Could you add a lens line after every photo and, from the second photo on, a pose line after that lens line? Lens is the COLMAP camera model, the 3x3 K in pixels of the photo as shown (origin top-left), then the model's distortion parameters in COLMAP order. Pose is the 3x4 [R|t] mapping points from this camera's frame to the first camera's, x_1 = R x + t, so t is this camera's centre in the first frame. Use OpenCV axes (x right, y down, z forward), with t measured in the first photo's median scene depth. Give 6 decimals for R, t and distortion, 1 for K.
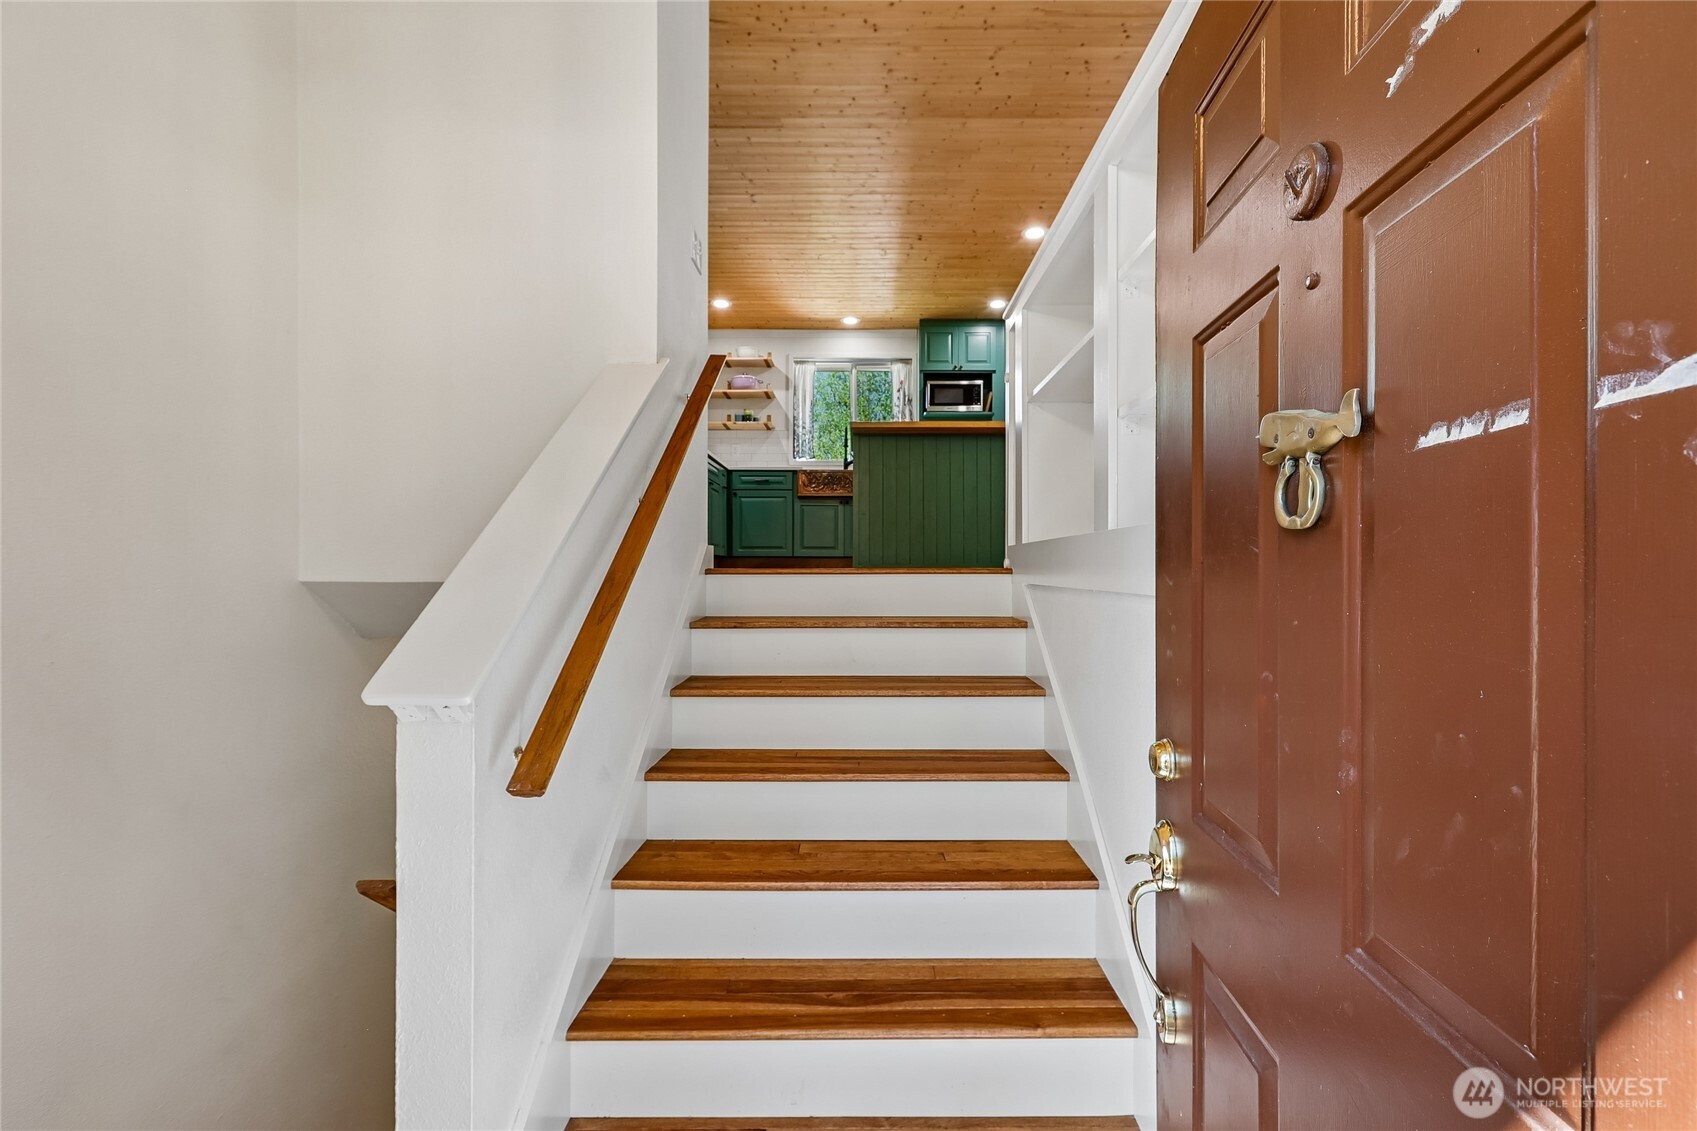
lens RADIAL K [[755.3, 0, 861.2], [0, 755.3, 564.8], [0, 0, 1]] dist [-0.004619, 0.003050]
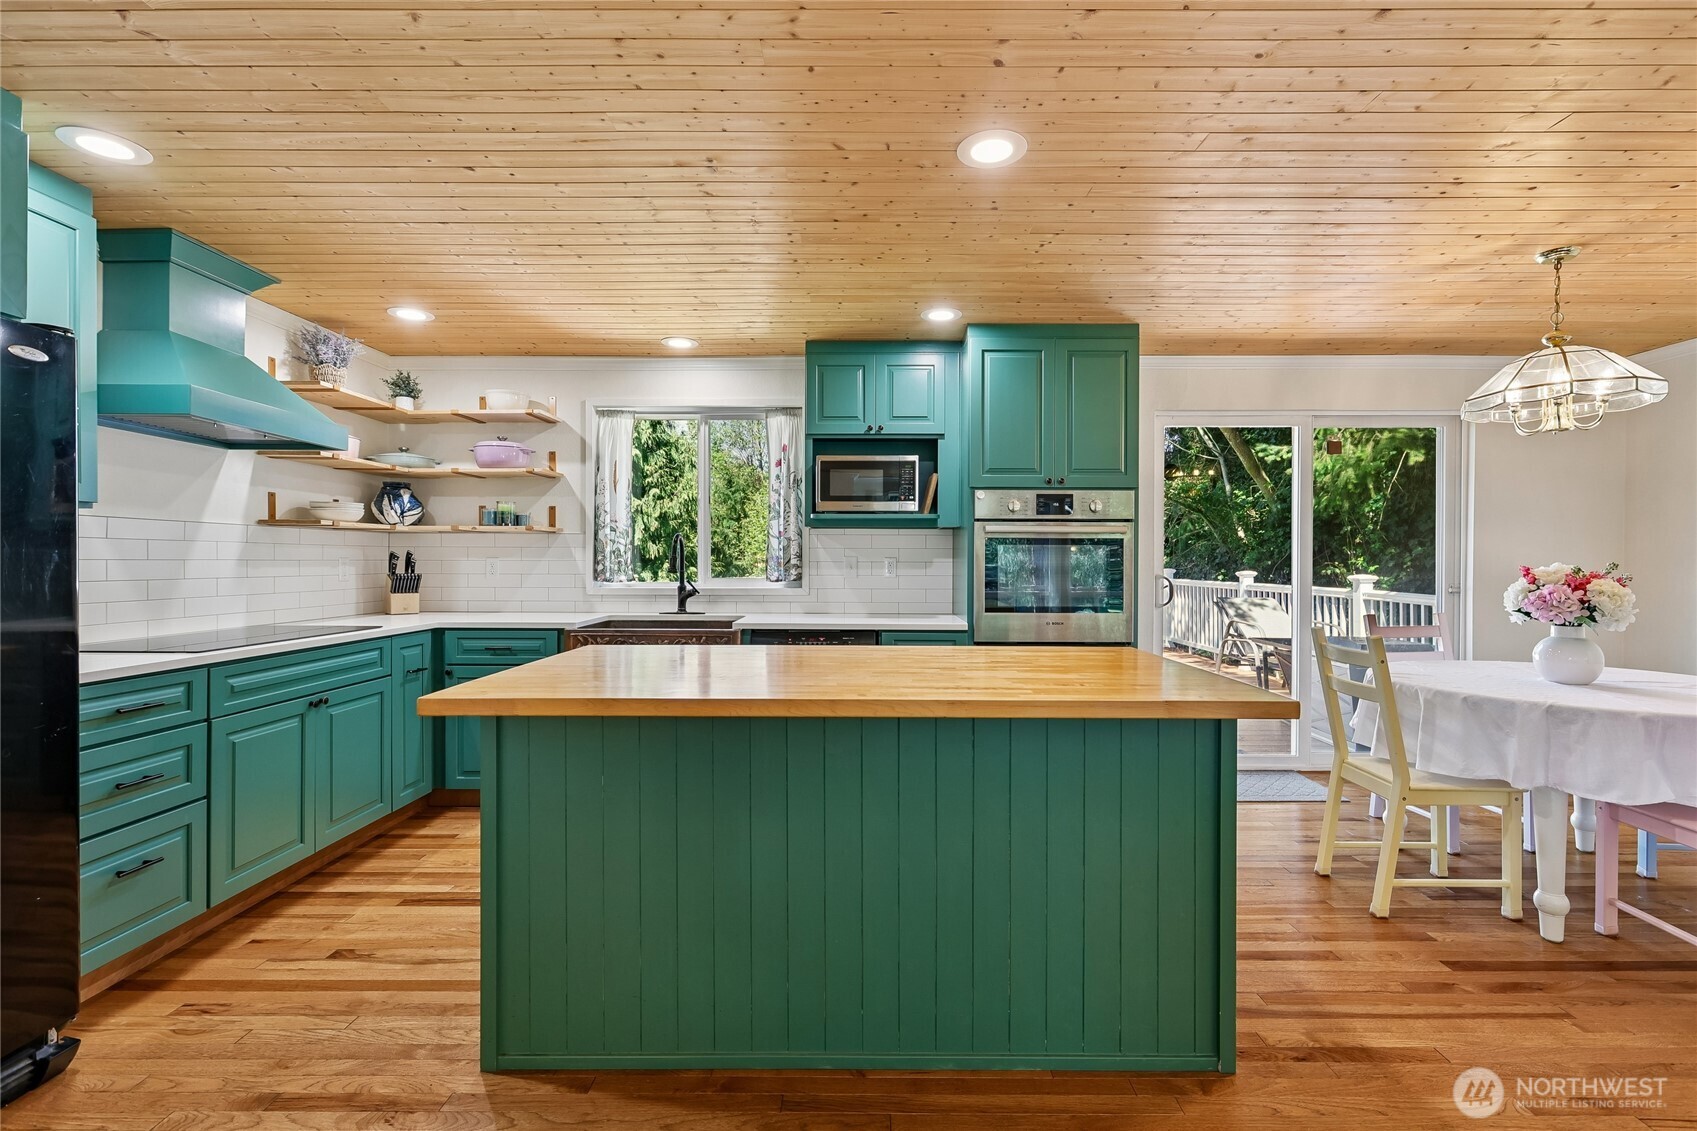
lens RADIAL K [[755.3, 0, 862.6], [0, 755.3, 564.1], [0, 0, 1]] dist [-0.004619, 0.003050]
pose [[1.000000, 0.000533, -0.000046, 0.116711], [-0.000533, 0.999942, 0.010735, -0.165753], [0.000051, -0.010735, 0.999942, 0.440568]]
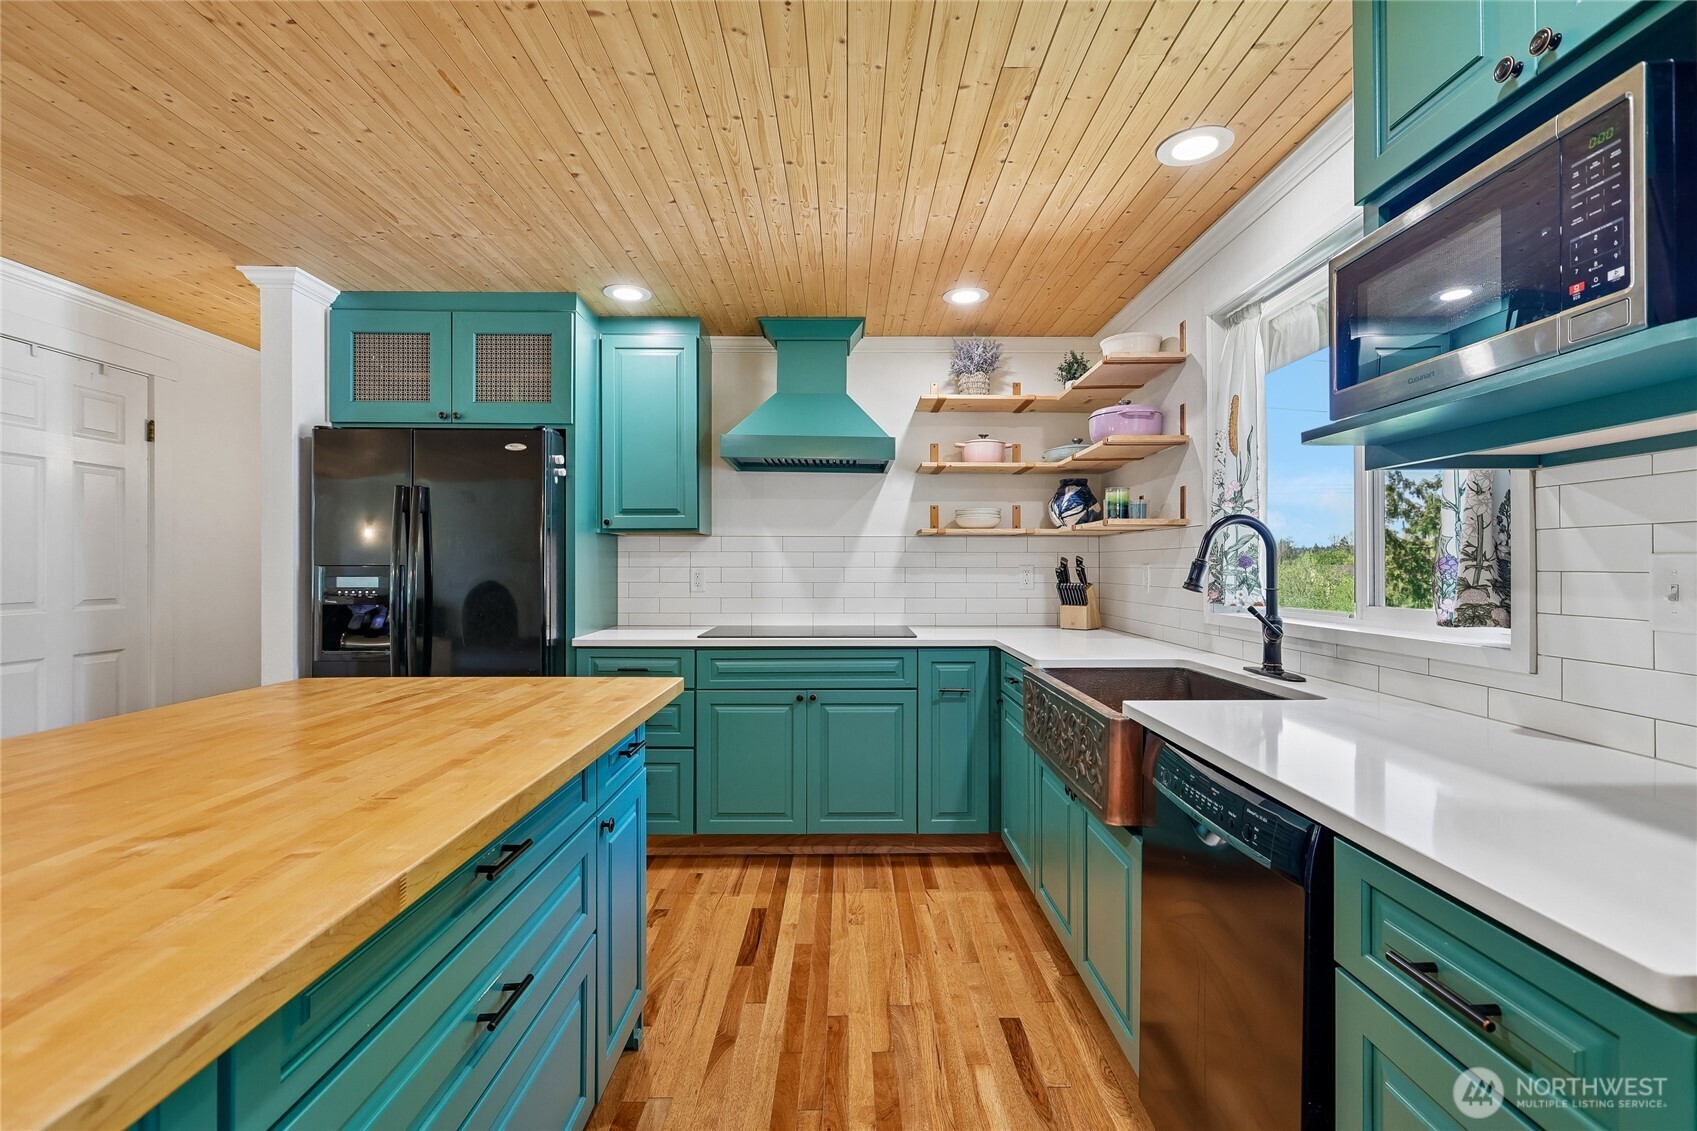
lens RADIAL K [[755.3, 0, 854.8], [0, 755.3, 564.8], [0, 0, 1]] dist [-0.004619, 0.003050]
pose [[0.014079, -0.004045, -0.999893, 0.262956], [0.004541, 0.999982, -0.003981, -0.162996], [0.999891, -0.004485, 0.014097, 0.852282]]
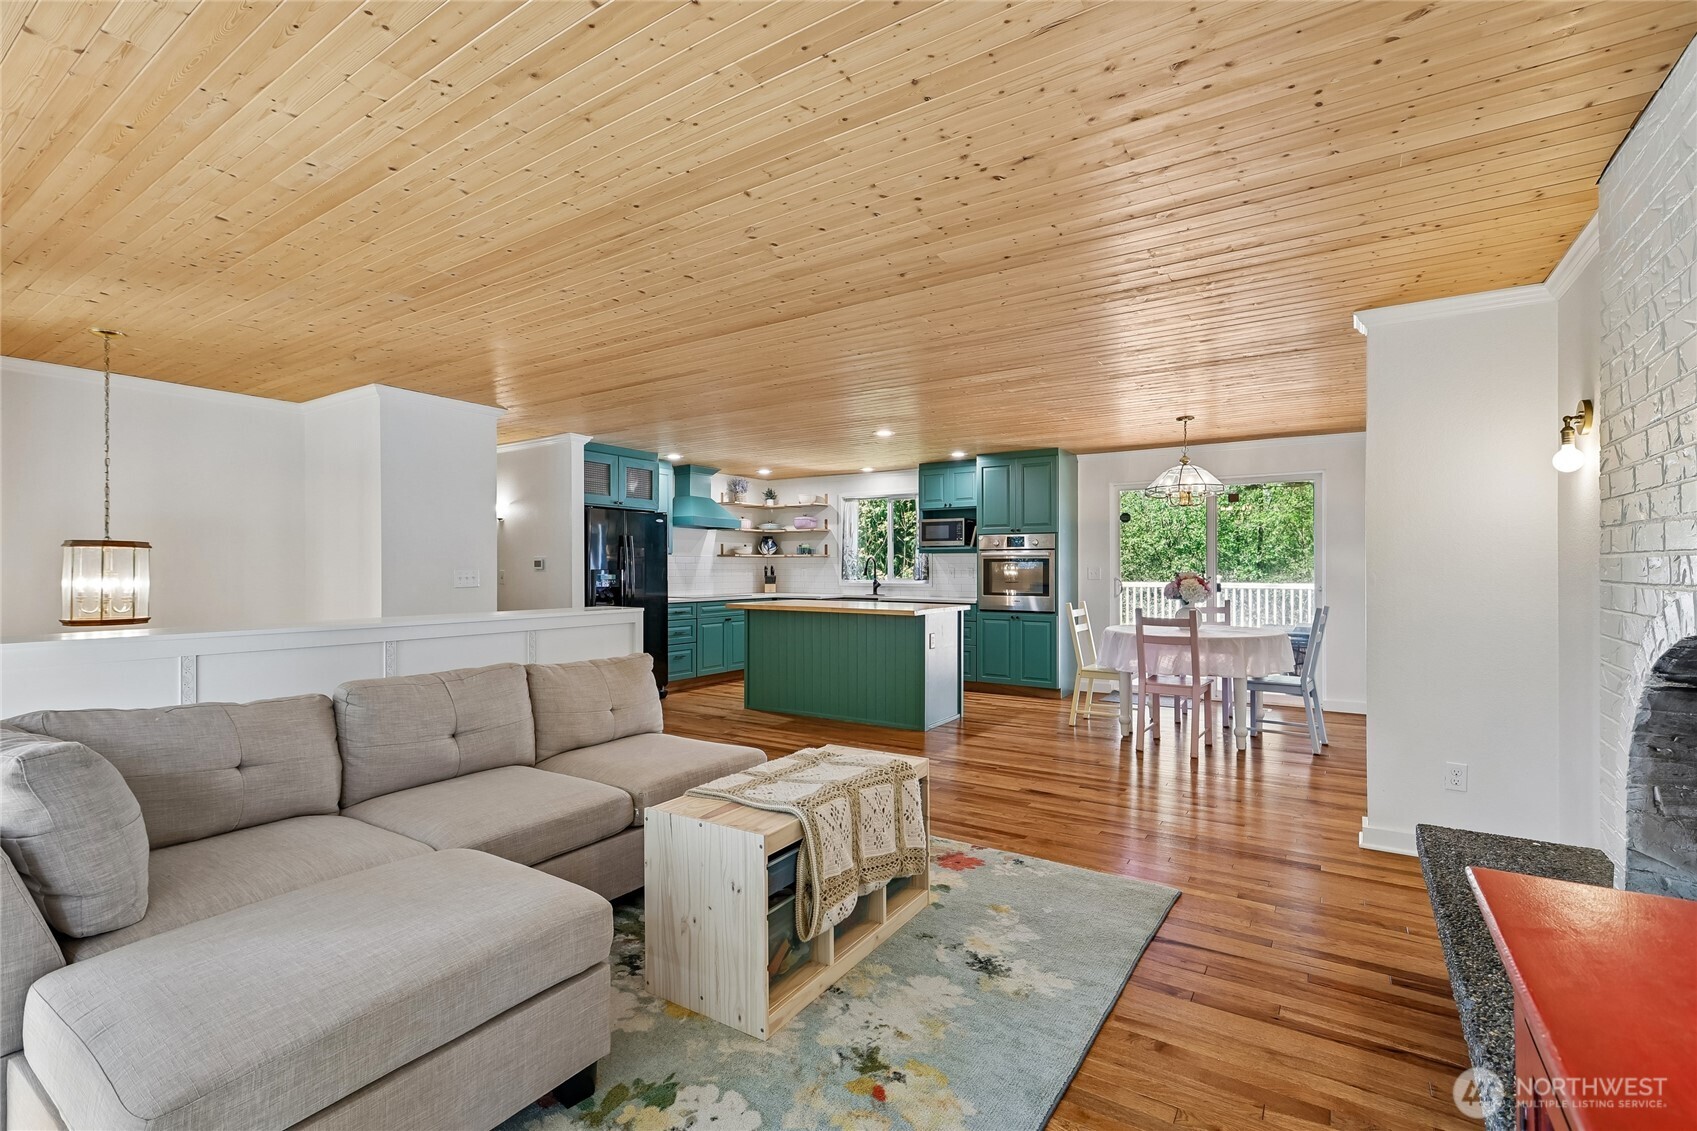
lens RADIAL K [[755.3, 0, 860.8], [0, 755.3, 564.4], [0, 0, 1]] dist [-0.004619, 0.003050]
pose [[0.845080, -0.003220, -0.534630, 0.602851], [0.003391, 0.999994, -0.000662, -0.170148], [0.534629, -0.001253, 0.845086, -0.013478]]
